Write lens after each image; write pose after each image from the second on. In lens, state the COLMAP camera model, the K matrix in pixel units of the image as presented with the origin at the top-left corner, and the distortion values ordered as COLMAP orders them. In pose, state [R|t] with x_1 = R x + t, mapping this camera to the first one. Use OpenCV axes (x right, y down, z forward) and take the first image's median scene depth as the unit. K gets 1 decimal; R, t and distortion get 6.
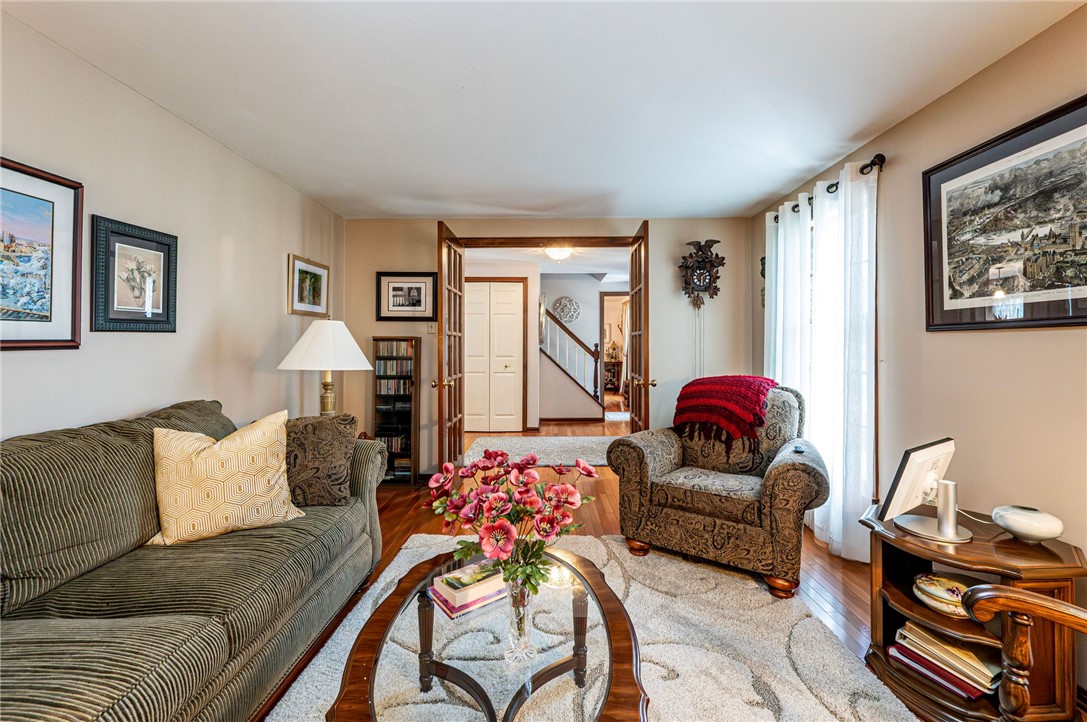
lens RADIAL K [[430.5, 0, 543.9], [0, 430.5, 356.9], [0, 0, 1]] dist [0.000055, 0.000024]
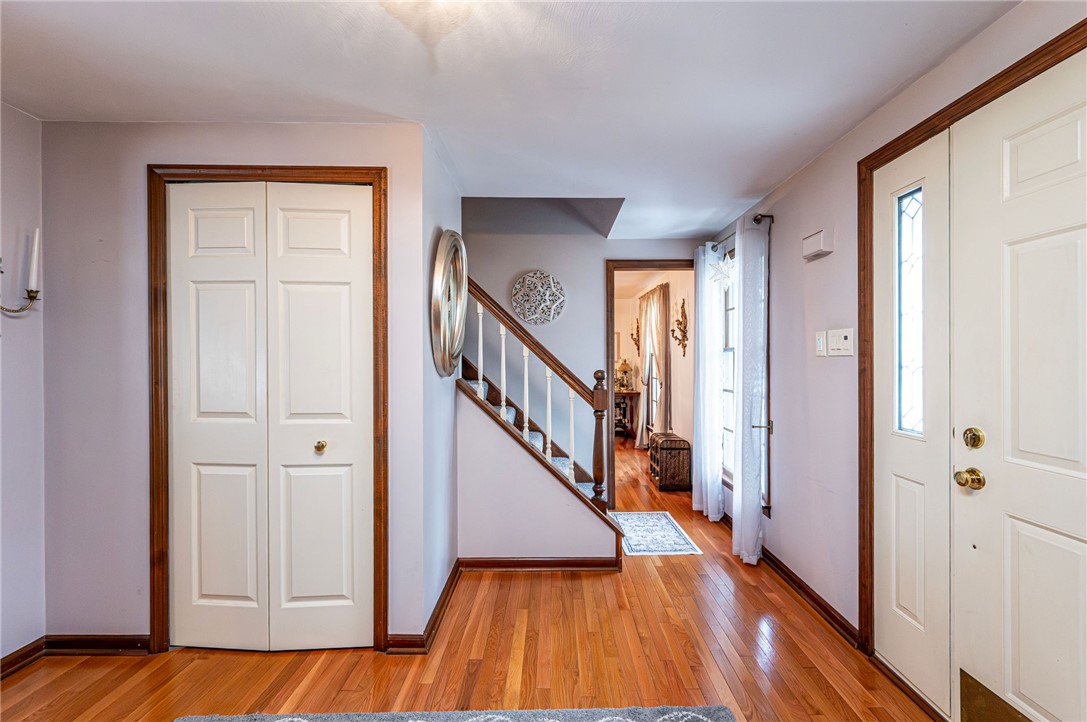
lens RADIAL K [[438.0, 0, 558.4], [0, 438.0, 360.3], [0, 0, 1]] dist [0.000980, 0.000075]
pose [[0.999393, 0.000205, 0.034845, 0.068674], [0.000813, 0.999573, -0.029200, -0.027999], [-0.034837, 0.029210, 0.998966, 0.583383]]
